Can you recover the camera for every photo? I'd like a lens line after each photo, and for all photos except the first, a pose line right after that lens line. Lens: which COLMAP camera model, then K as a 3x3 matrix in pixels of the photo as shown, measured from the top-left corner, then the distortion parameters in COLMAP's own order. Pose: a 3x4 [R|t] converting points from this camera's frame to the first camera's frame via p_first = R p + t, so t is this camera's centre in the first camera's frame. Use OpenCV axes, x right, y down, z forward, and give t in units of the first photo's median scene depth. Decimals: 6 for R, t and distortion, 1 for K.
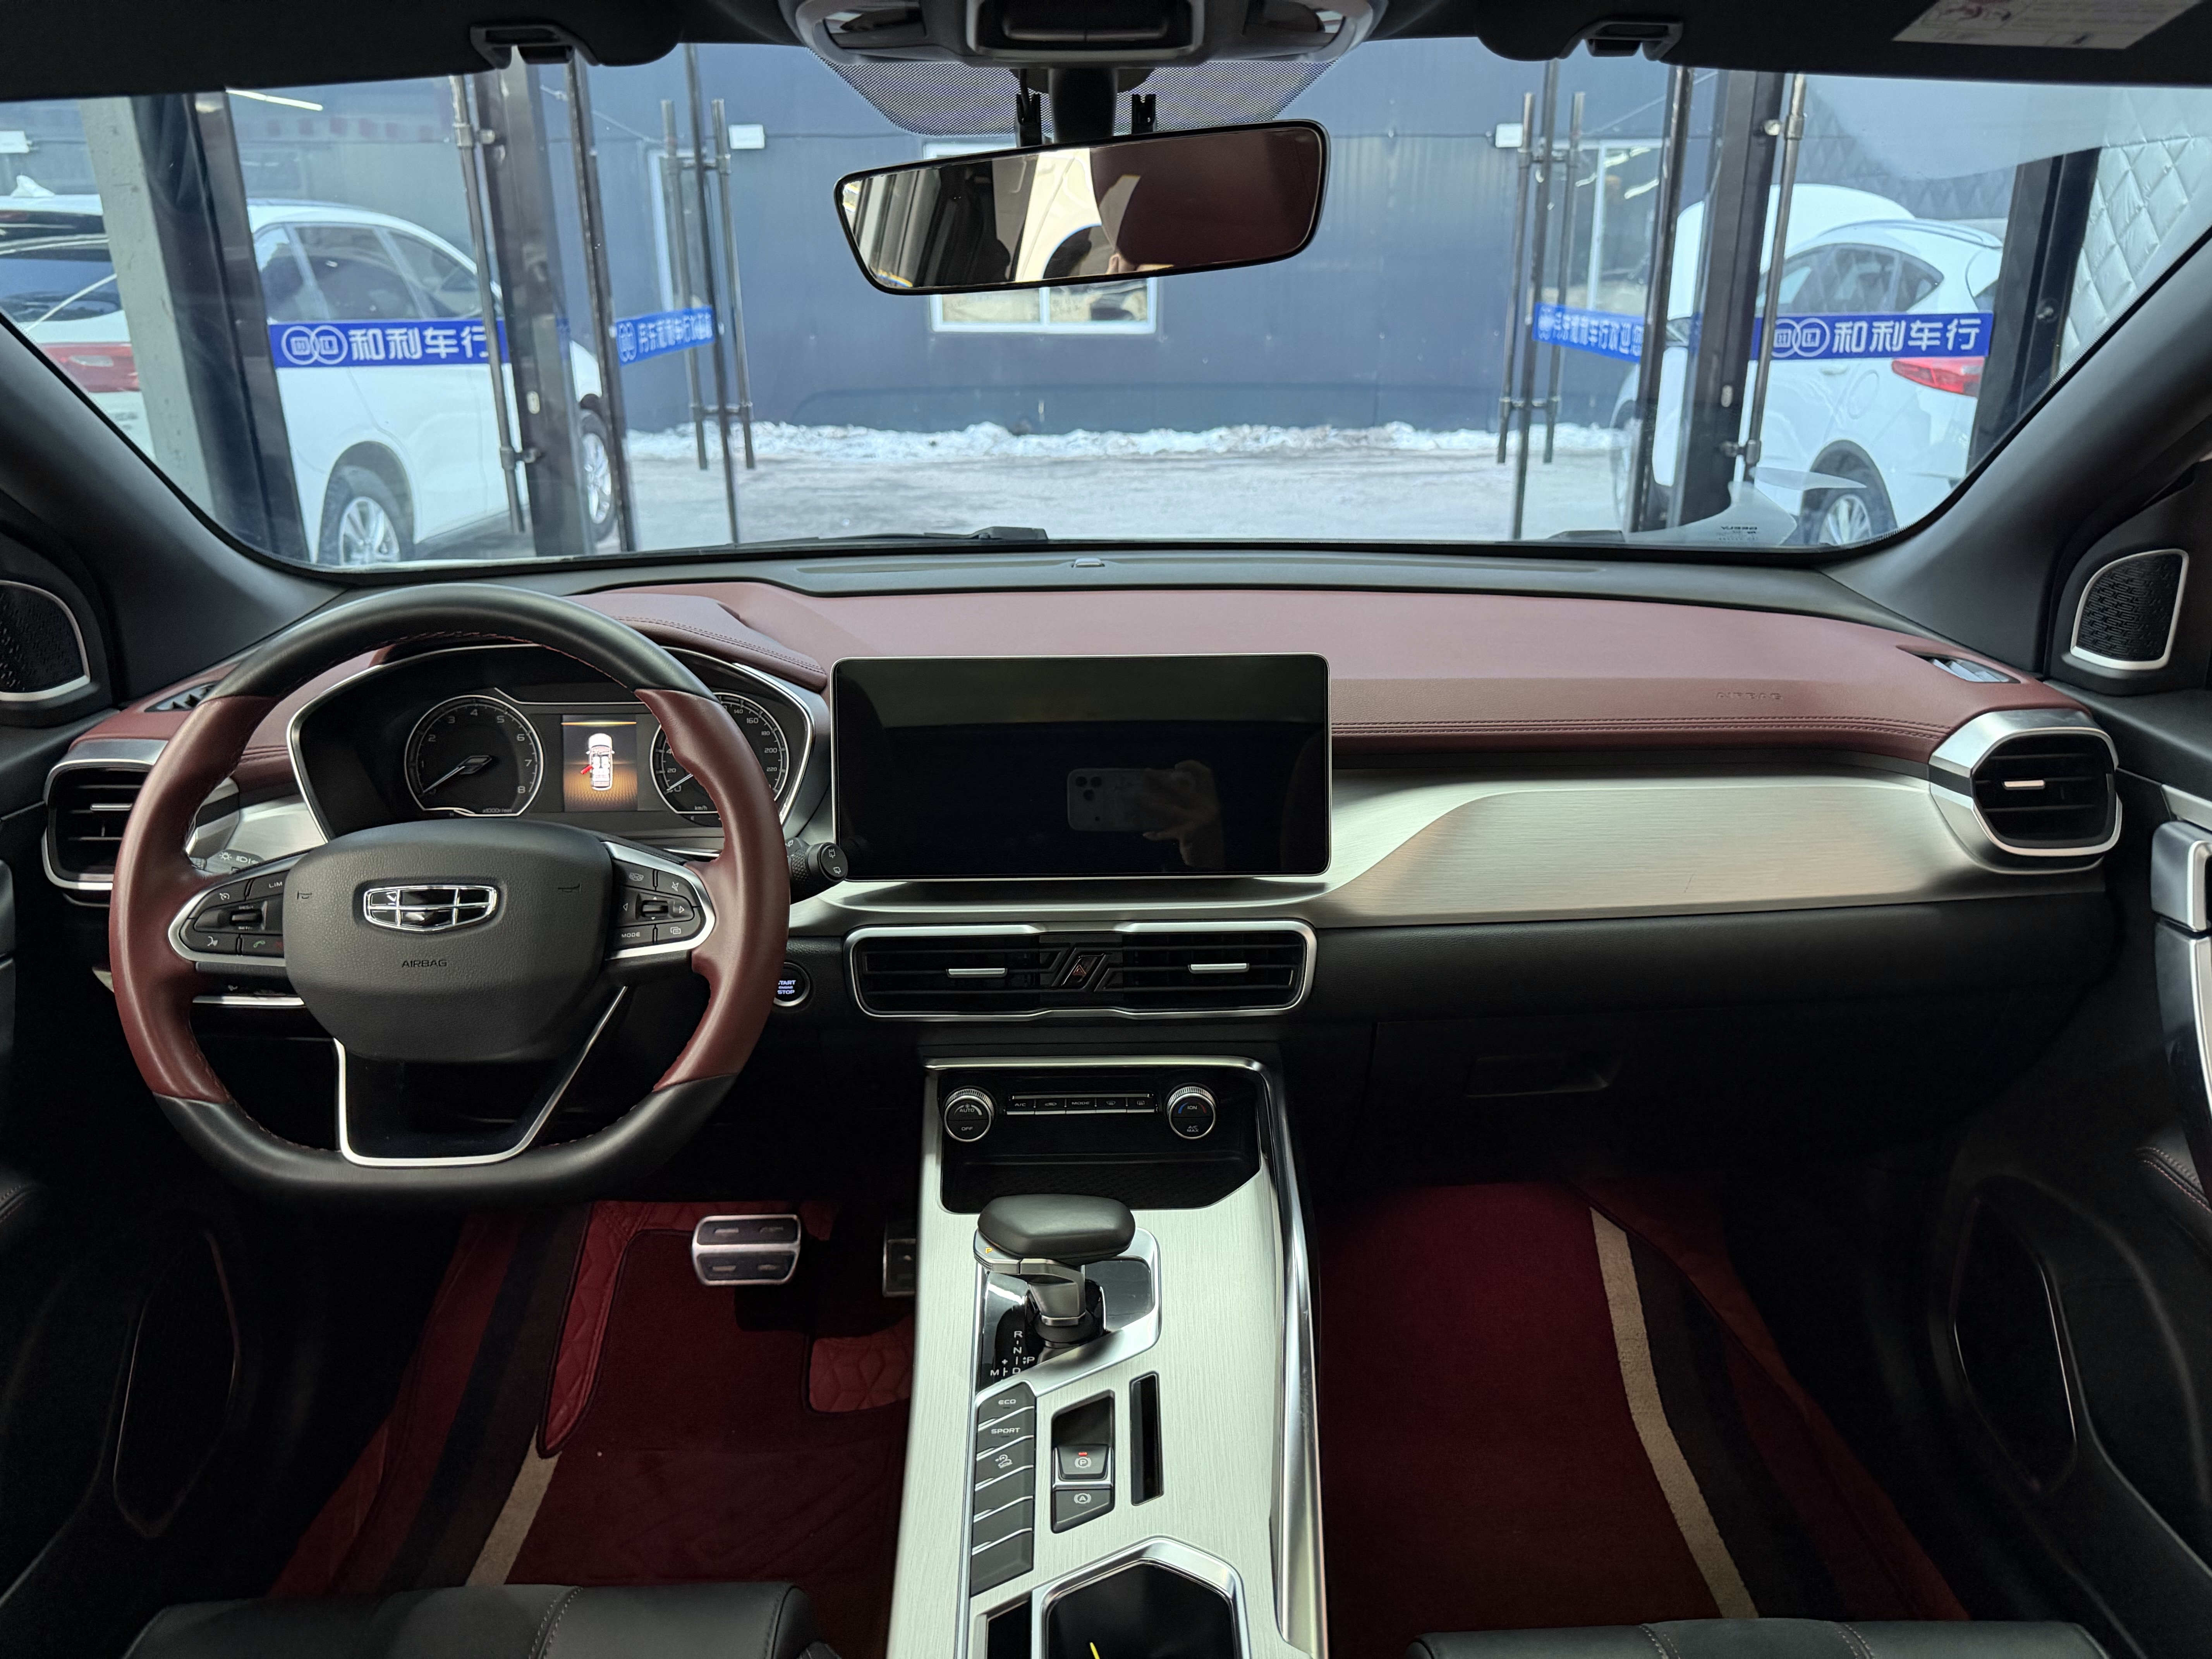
lens RADIAL K [[1591.9, 0, 1109.4], [0, 1591.9, 831.3], [0, 0, 1]] dist [0.061806, -0.090604]
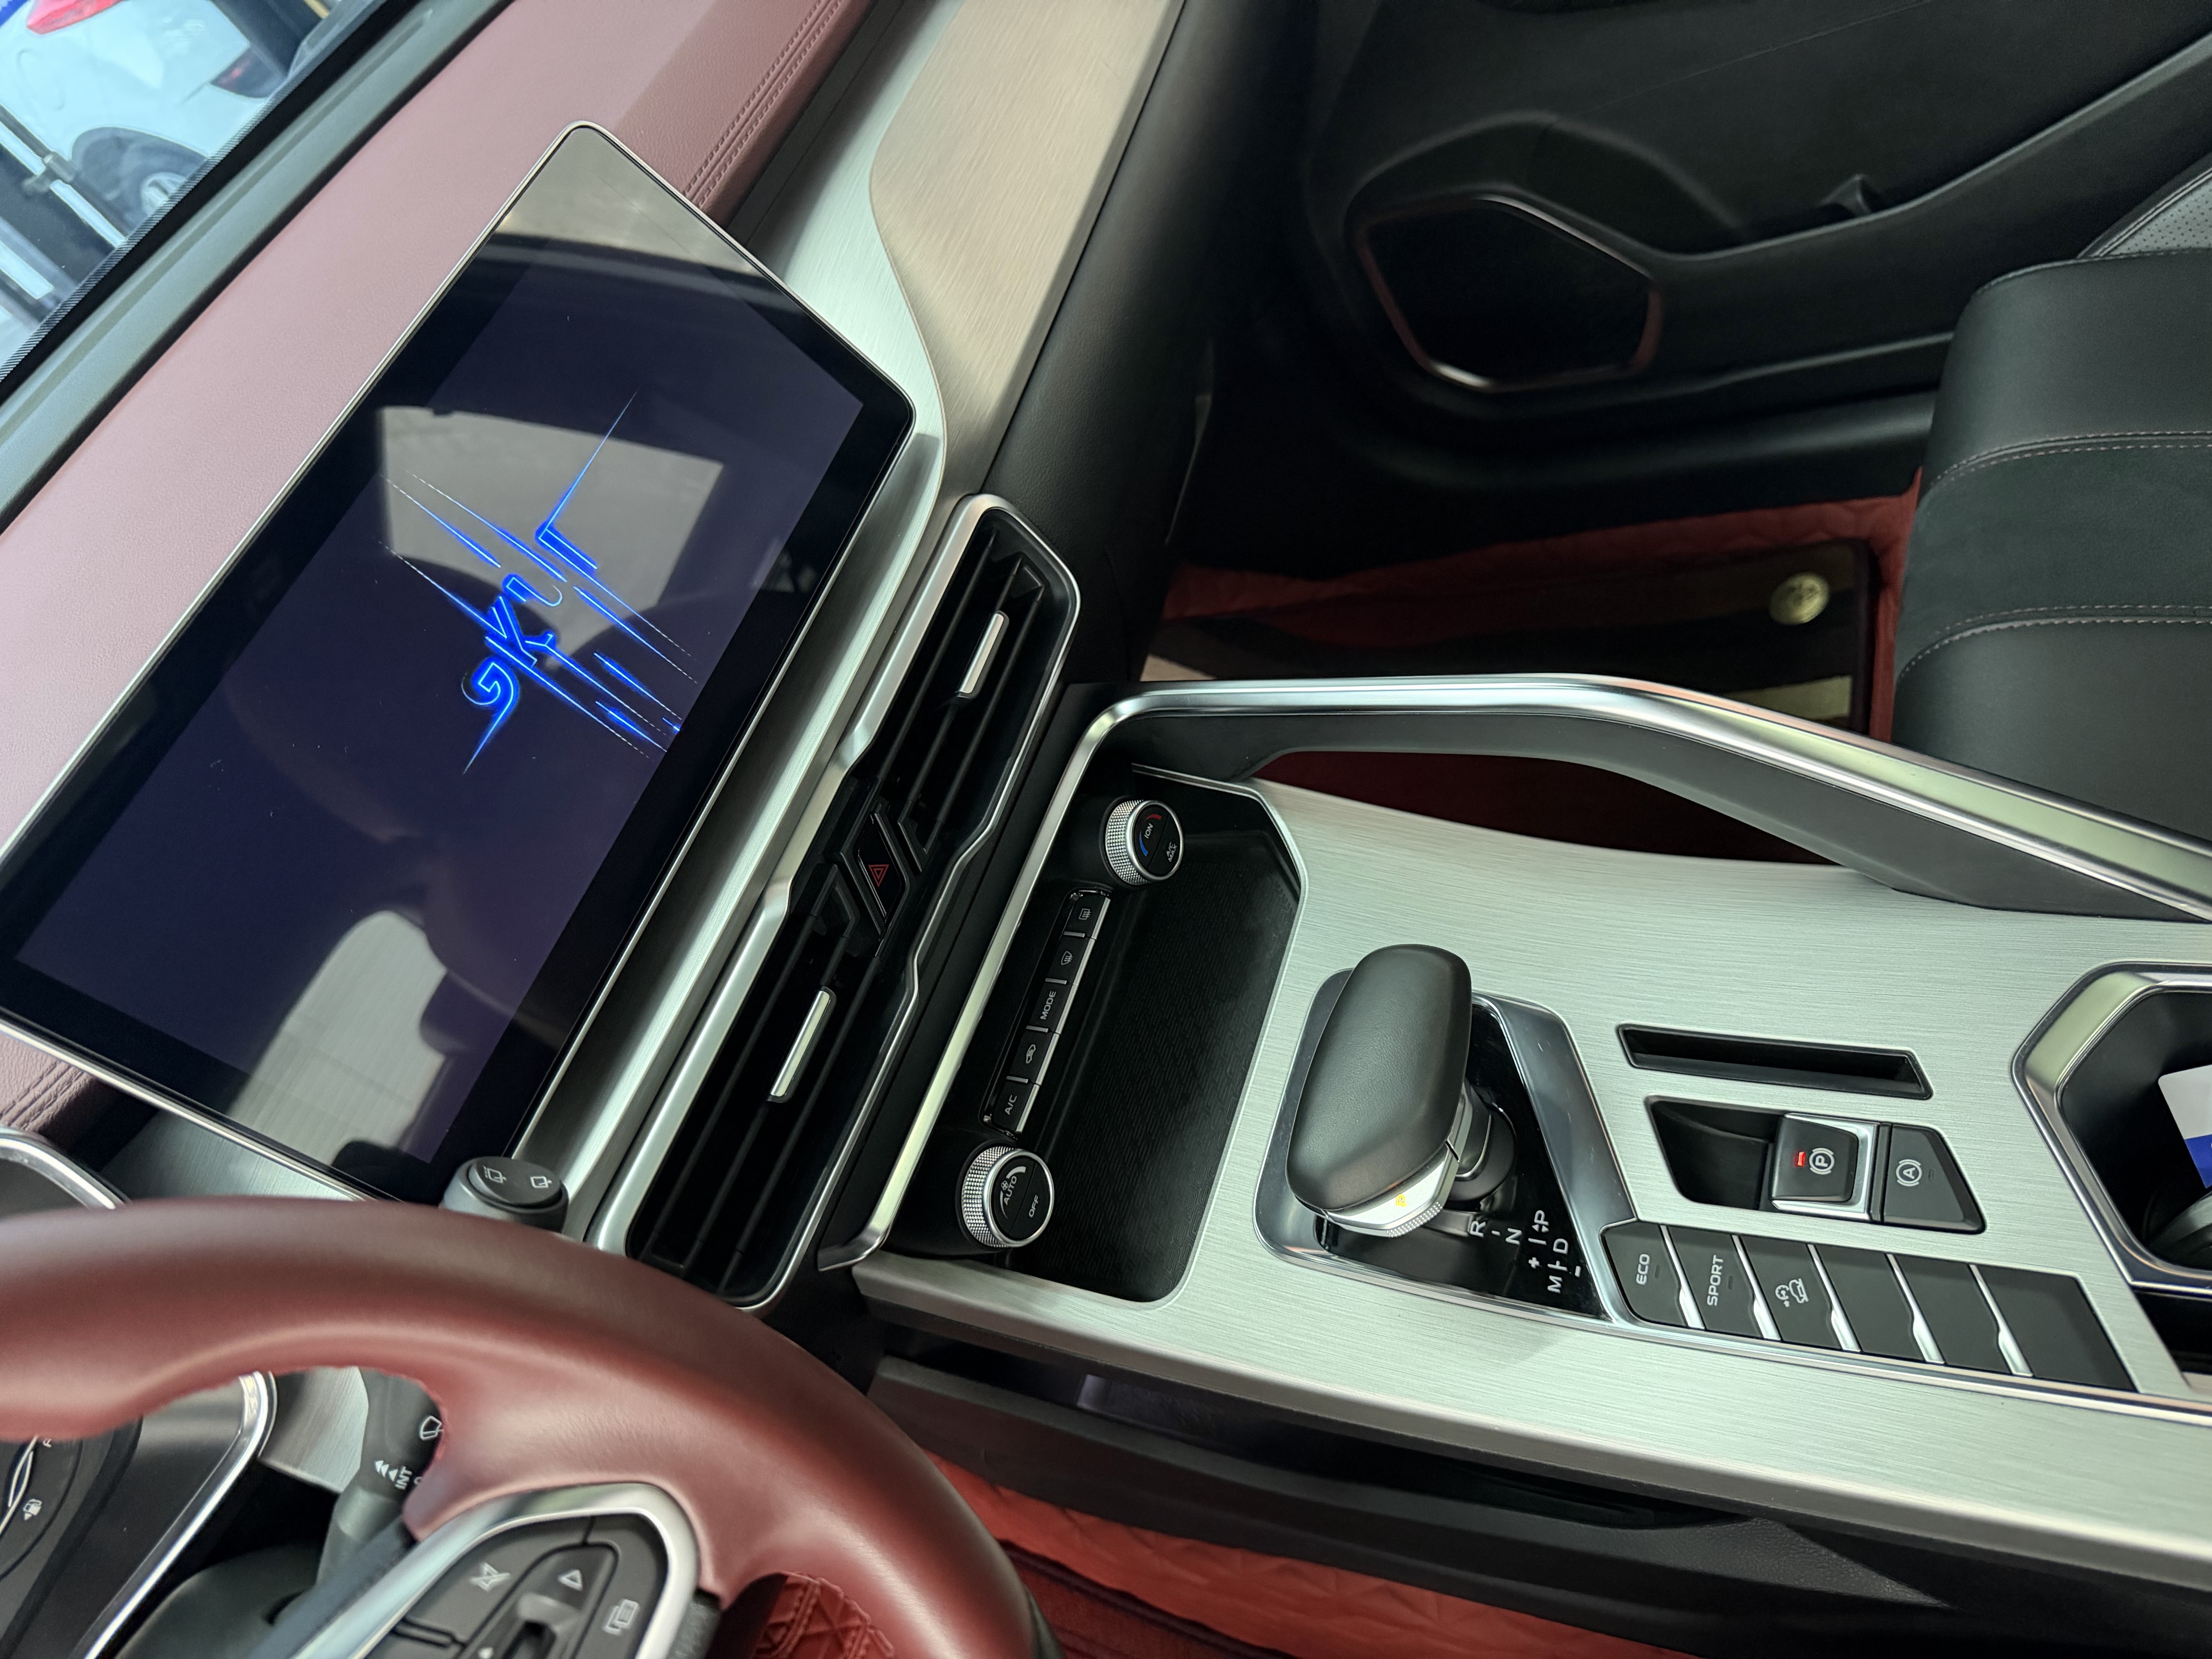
lens RADIAL K [[1552.2, 0, 1102.5], [0, 1552.2, 825.7], [0, 0, 1]] dist [0.054971, -0.035083]
pose [[0.335959, -0.807909, 0.484164, -0.260109], [0.715816, 0.553103, 0.426244, -0.094796], [-0.612159, 0.203372, 0.764134, 0.651080]]
